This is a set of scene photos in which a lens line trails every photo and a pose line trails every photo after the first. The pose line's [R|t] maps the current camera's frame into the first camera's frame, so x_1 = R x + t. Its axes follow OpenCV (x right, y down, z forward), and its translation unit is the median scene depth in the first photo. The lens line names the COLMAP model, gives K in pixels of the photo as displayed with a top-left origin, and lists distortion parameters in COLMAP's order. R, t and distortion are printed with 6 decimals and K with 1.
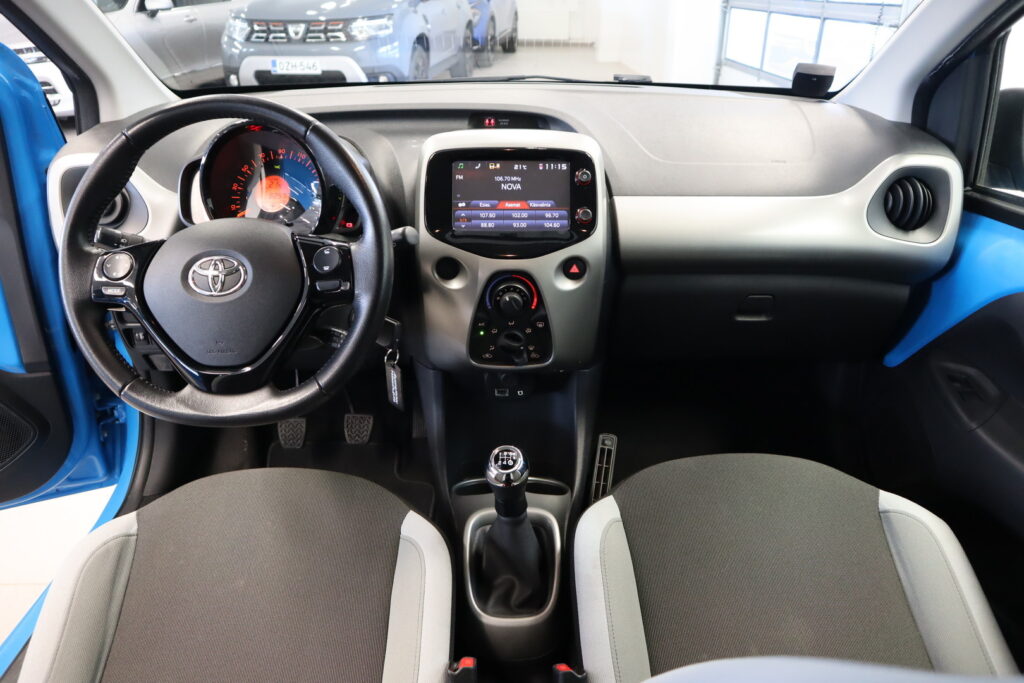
lens RADIAL K [[700.4, 0, 512.0], [0, 700.4, 341.5], [0, 0, 1]] dist [-0.120615, 0.076546]
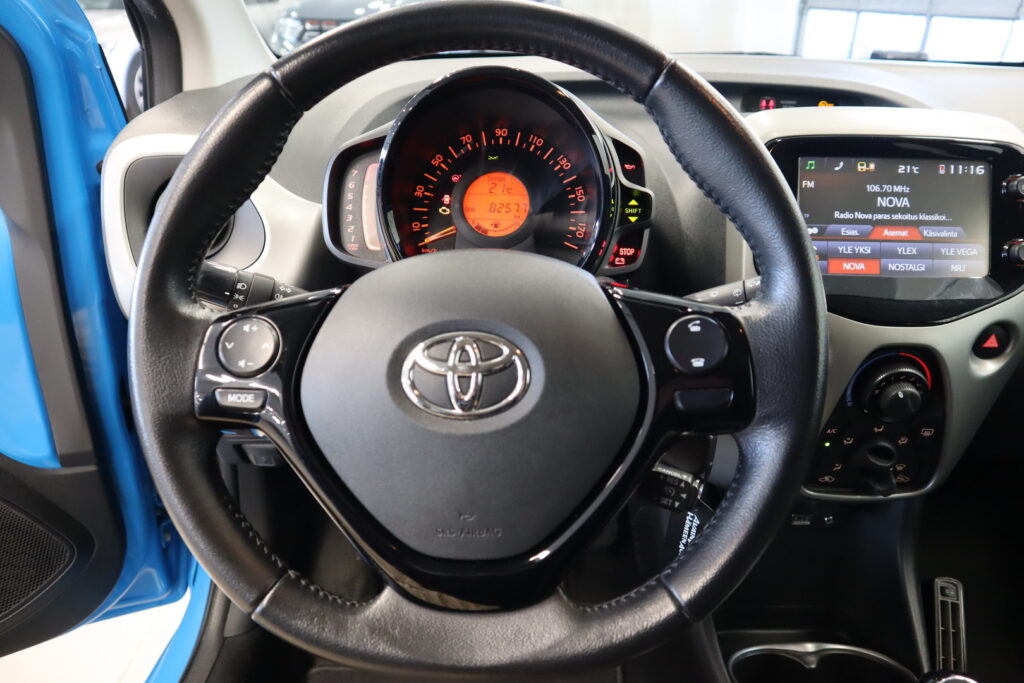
lens RADIAL K [[700.4, 0, 512.0], [0, 700.4, 341.5], [0, 0, 1]] dist [-0.120615, 0.076546]
pose [[0.999277, 0.013507, -0.035528, -0.304000], [-0.014097, 0.999766, -0.016392, -0.089529], [0.035298, 0.016881, 0.999234, 0.413574]]
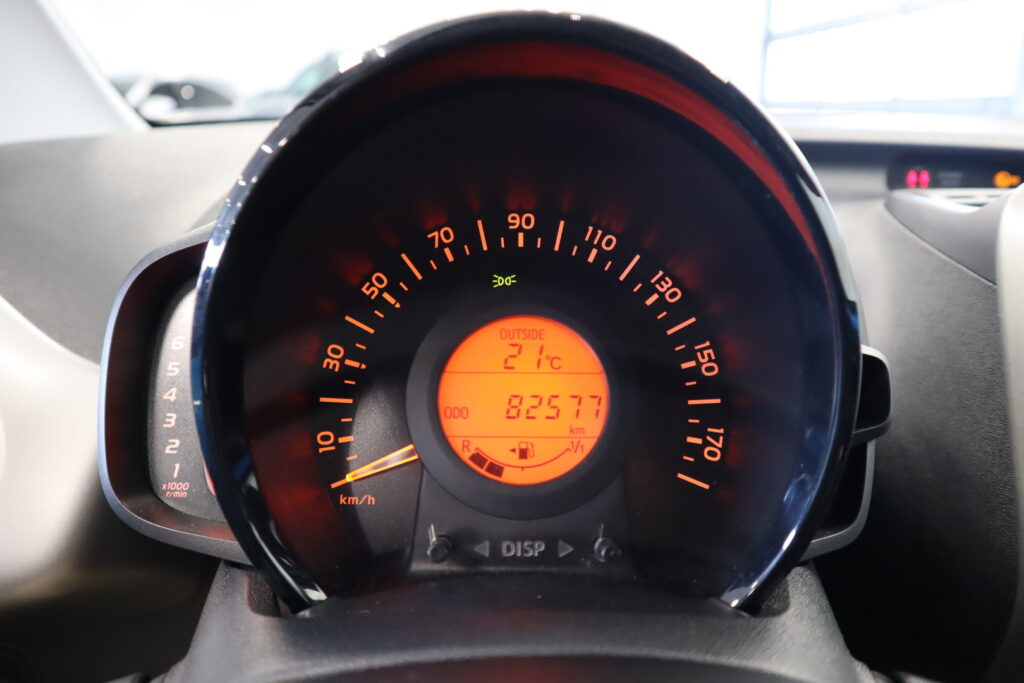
lens RADIAL K [[700.4, 0, 512.0], [0, 700.4, 341.5], [0, 0, 1]] dist [-0.120615, 0.076546]
pose [[0.999800, -0.008280, 0.018201, -0.345269], [0.011025, 0.987644, -0.156327, -0.191999], [-0.016682, 0.156496, 0.987538, 0.749794]]
